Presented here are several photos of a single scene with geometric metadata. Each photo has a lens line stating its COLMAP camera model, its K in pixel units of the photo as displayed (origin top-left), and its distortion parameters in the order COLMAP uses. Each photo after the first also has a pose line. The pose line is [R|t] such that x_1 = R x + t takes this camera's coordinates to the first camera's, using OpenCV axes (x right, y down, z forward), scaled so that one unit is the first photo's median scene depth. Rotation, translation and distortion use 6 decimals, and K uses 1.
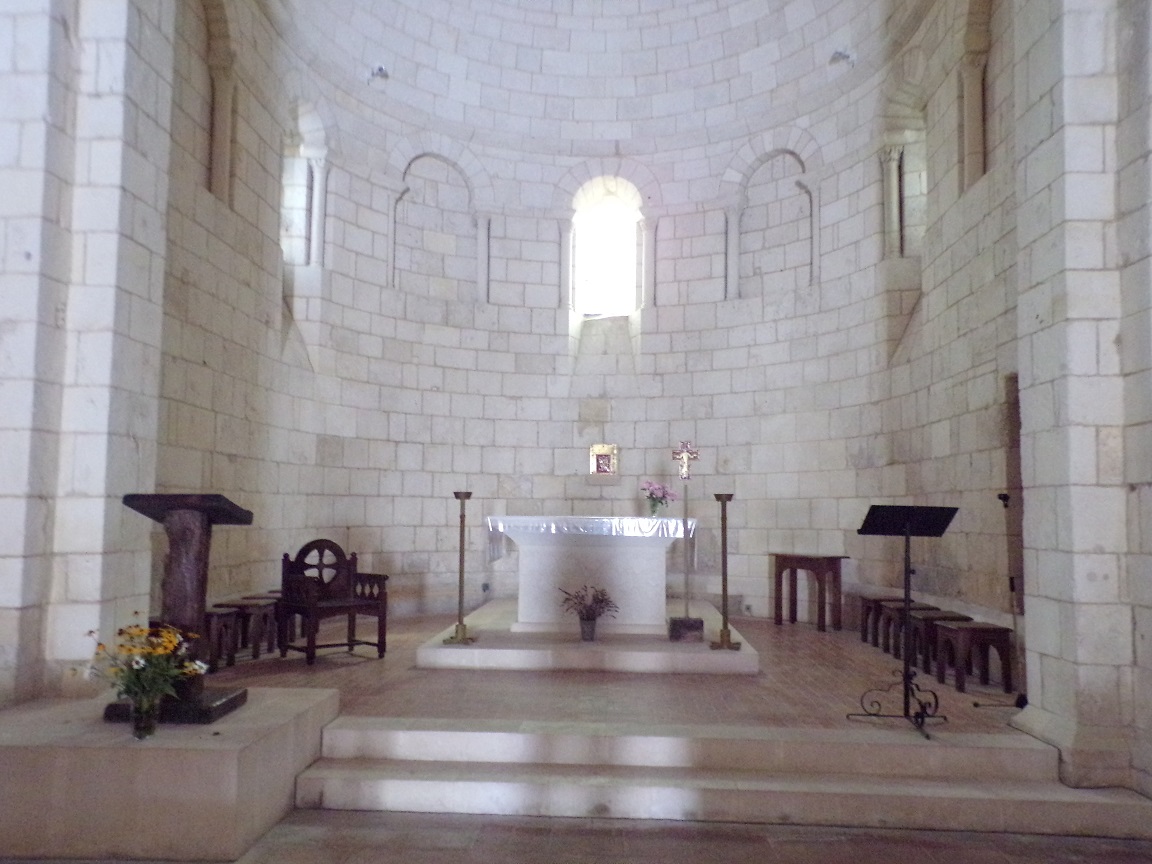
lens RADIAL K [[1013.6, 0, 574.5], [0, 1013.6, 434.8], [0, 0, 1]] dist [0.005986, 0.001958]
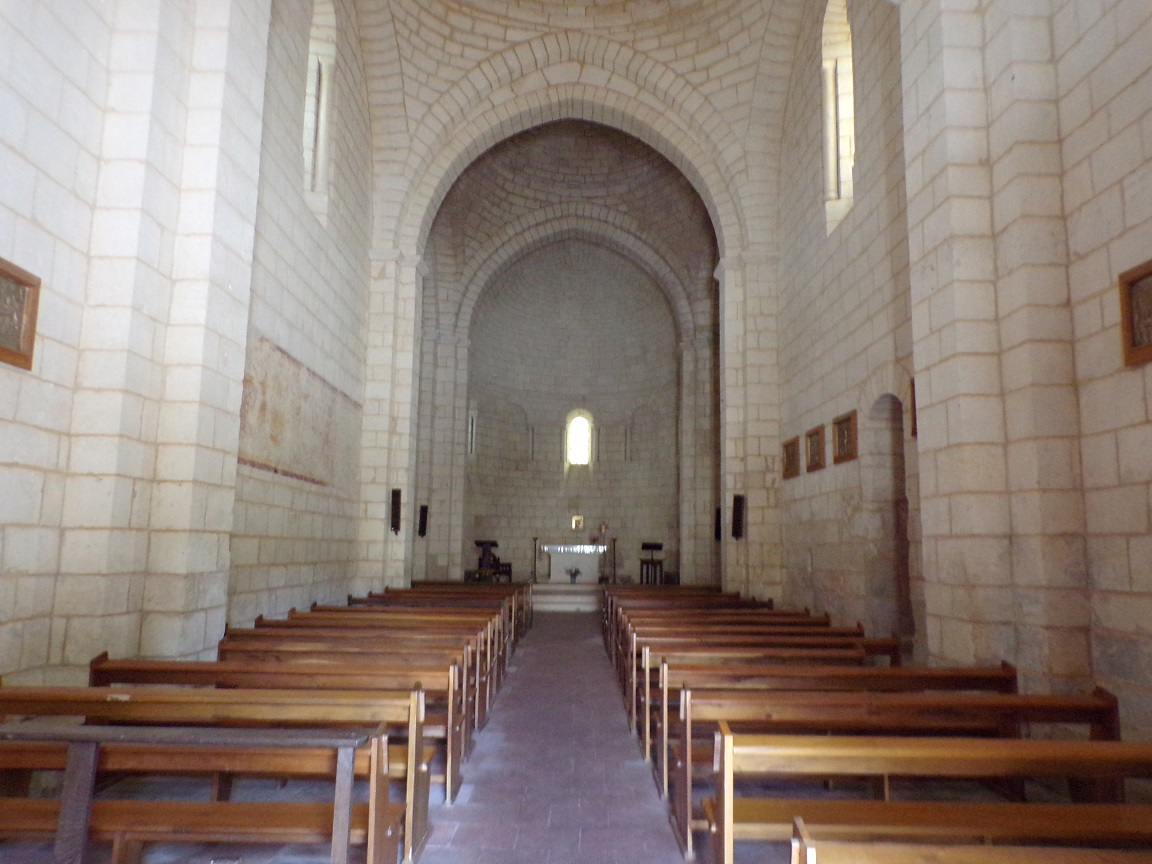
lens RADIAL K [[842.8, 0, 576.7], [0, 842.8, 431.2], [0, 0, 1]] dist [-0.000438, -0.000013]
pose [[0.999579, 0.006166, 0.028366, -0.036199], [-0.004710, 0.998682, -0.051105, -0.097769], [-0.028644, 0.050950, 0.998290, -1.141882]]
